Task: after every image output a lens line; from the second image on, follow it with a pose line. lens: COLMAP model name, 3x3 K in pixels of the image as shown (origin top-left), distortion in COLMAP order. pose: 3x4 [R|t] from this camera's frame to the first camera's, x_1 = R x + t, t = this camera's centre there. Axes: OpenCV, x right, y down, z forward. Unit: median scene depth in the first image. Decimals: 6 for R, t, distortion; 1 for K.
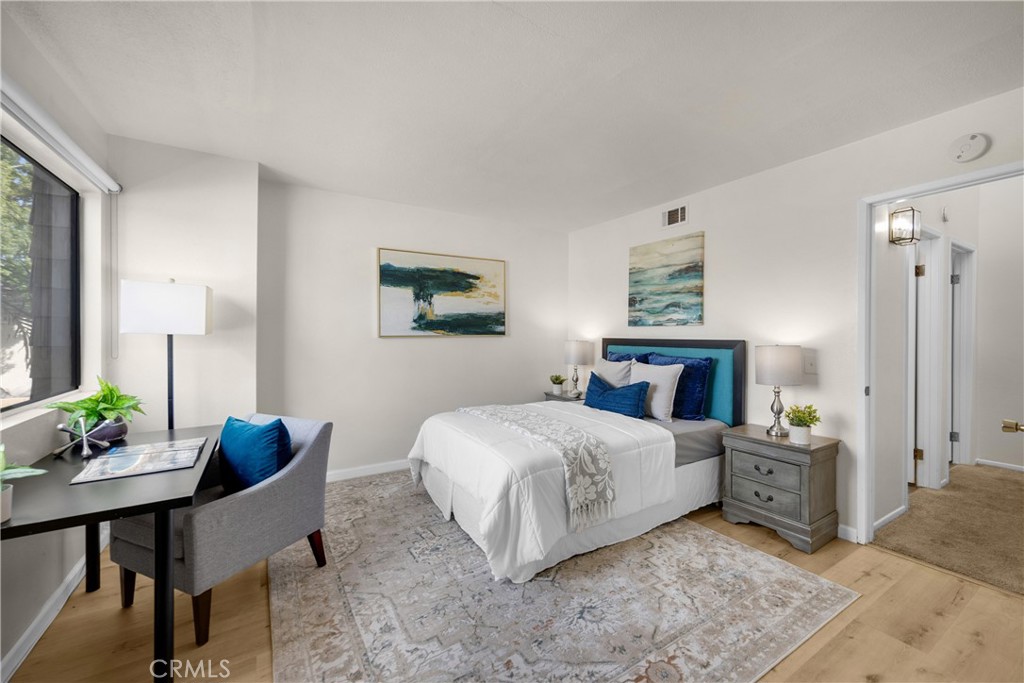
lens RADIAL K [[399.9, 0, 516.9], [0, 399.9, 340.5], [0, 0, 1]] dist [0.000021, 0.000315]
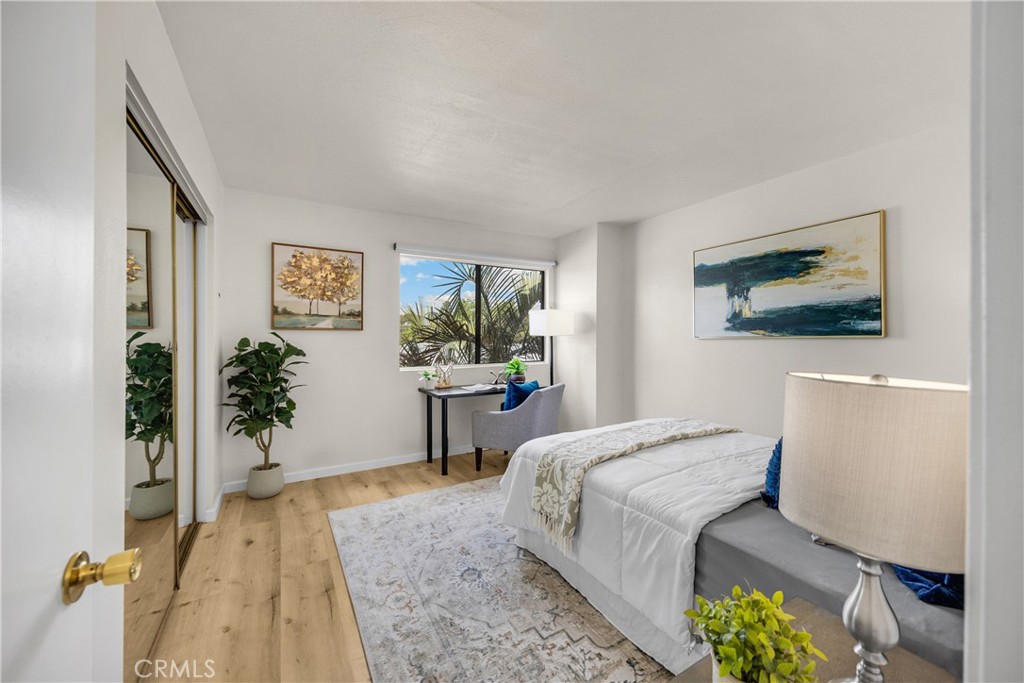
lens RADIAL K [[399.9, 0, 517.0], [0, 399.9, 336.0], [0, 0, 1]] dist [0.000021, 0.000315]
pose [[-0.018967, -0.000263, -0.999820, 0.634337], [-0.007709, 0.999970, -0.000117, -0.010074], [0.999790, 0.007705, -0.018969, 0.529656]]
